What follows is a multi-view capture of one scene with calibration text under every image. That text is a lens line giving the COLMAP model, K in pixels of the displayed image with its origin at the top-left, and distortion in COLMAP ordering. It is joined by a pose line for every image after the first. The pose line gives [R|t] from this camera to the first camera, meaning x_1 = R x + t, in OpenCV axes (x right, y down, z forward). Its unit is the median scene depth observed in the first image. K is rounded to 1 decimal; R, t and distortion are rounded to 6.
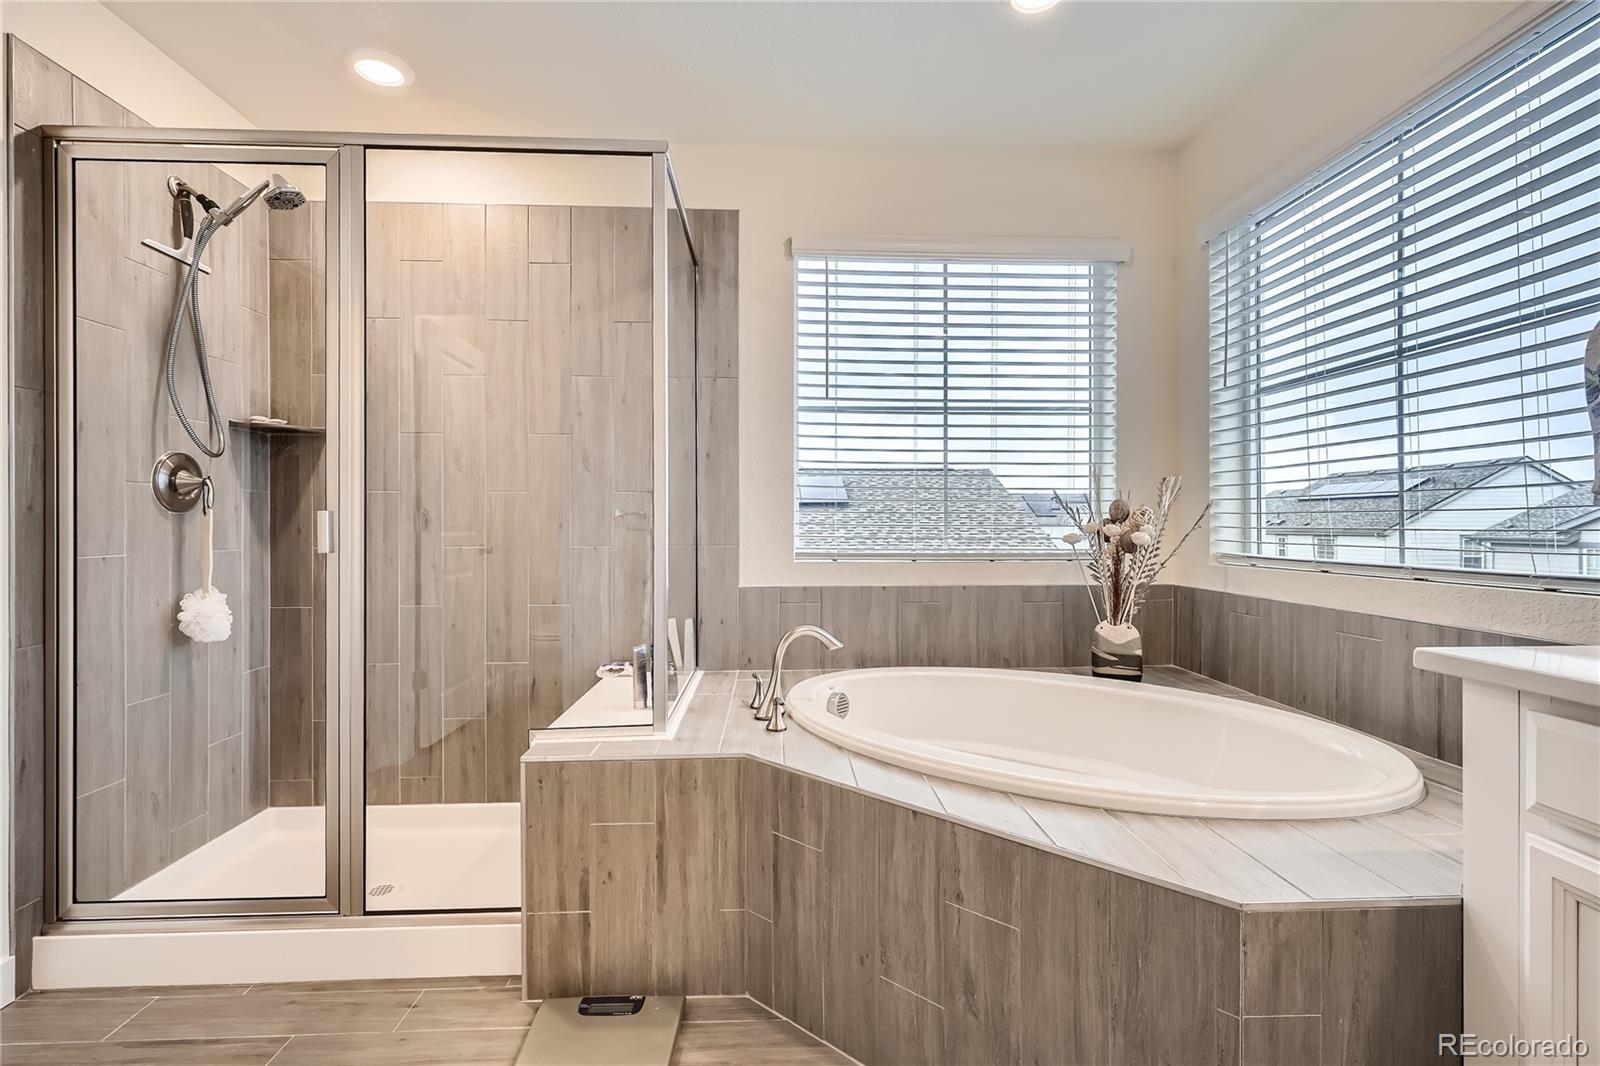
lens RADIAL K [[737.7, 0, 801.4], [0, 737.7, 528.5], [0, 0, 1]] dist [-0.005591, -0.000405]
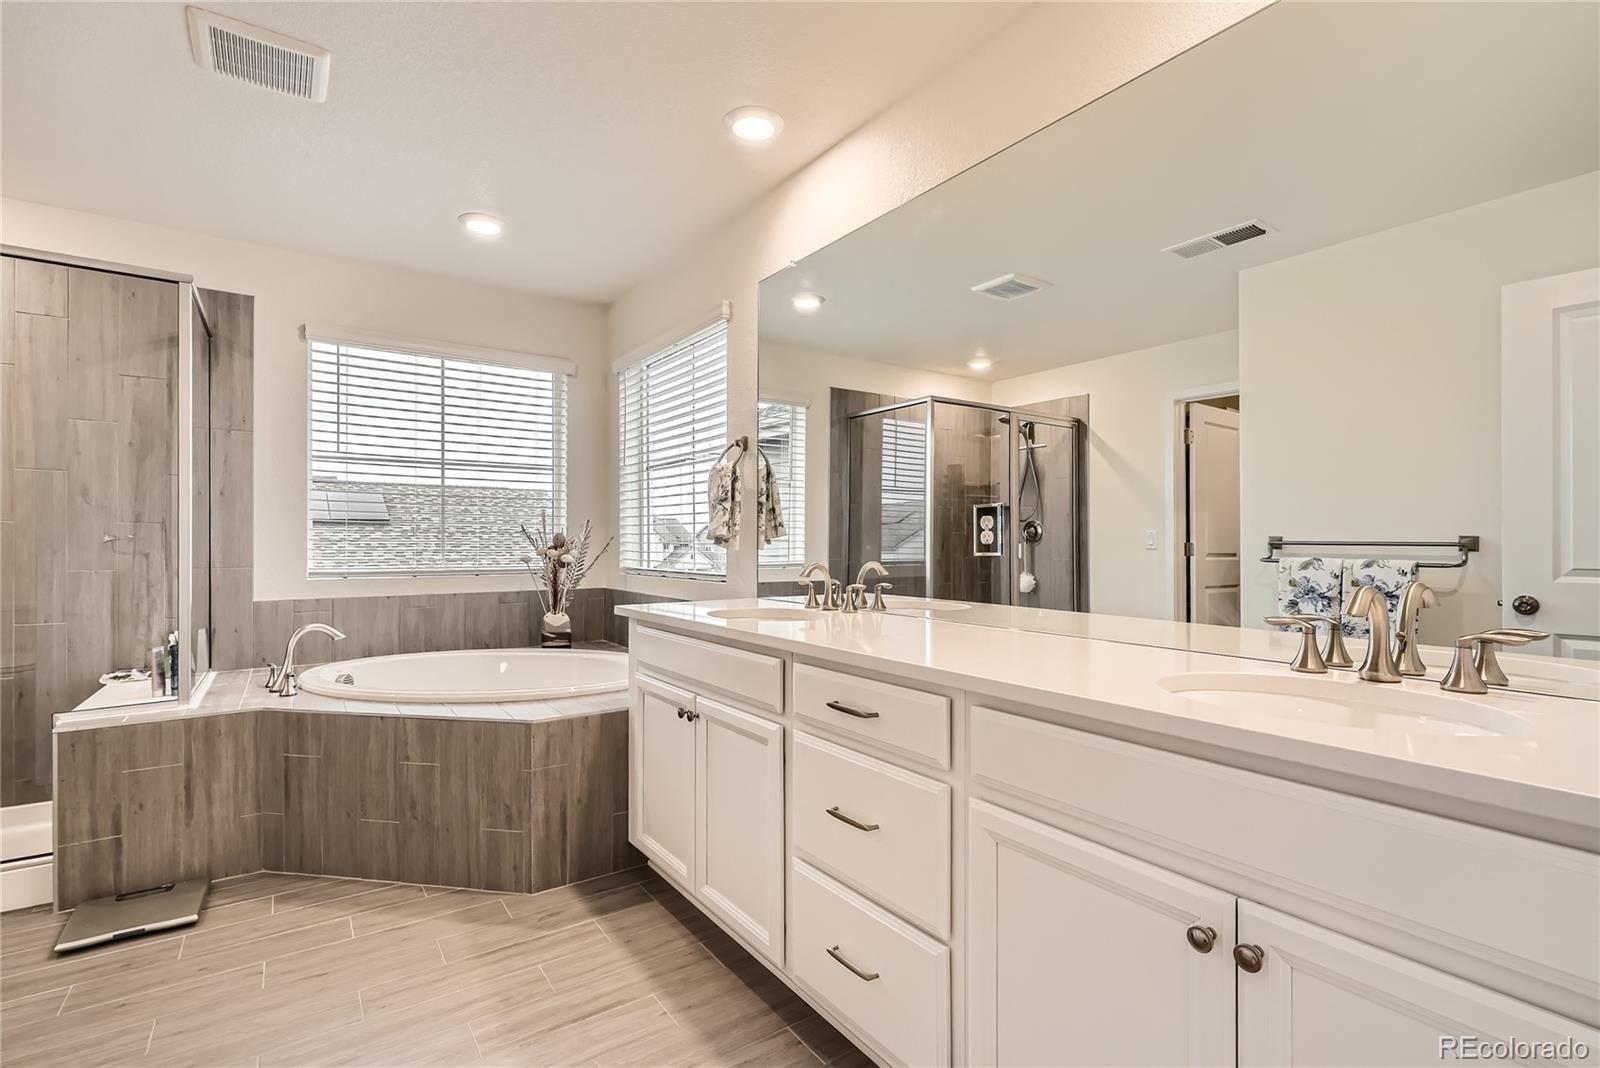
lens RADIAL K [[731.7, 0, 805.0], [0, 731.7, 543.0], [0, 0, 1]] dist [-0.001332, -0.002007]
pose [[0.841521, 0.001474, 0.540222, 0.039627], [0.000363, 0.999995, -0.003294, -0.016706], [-0.540224, 0.002968, 0.841516, -0.665693]]
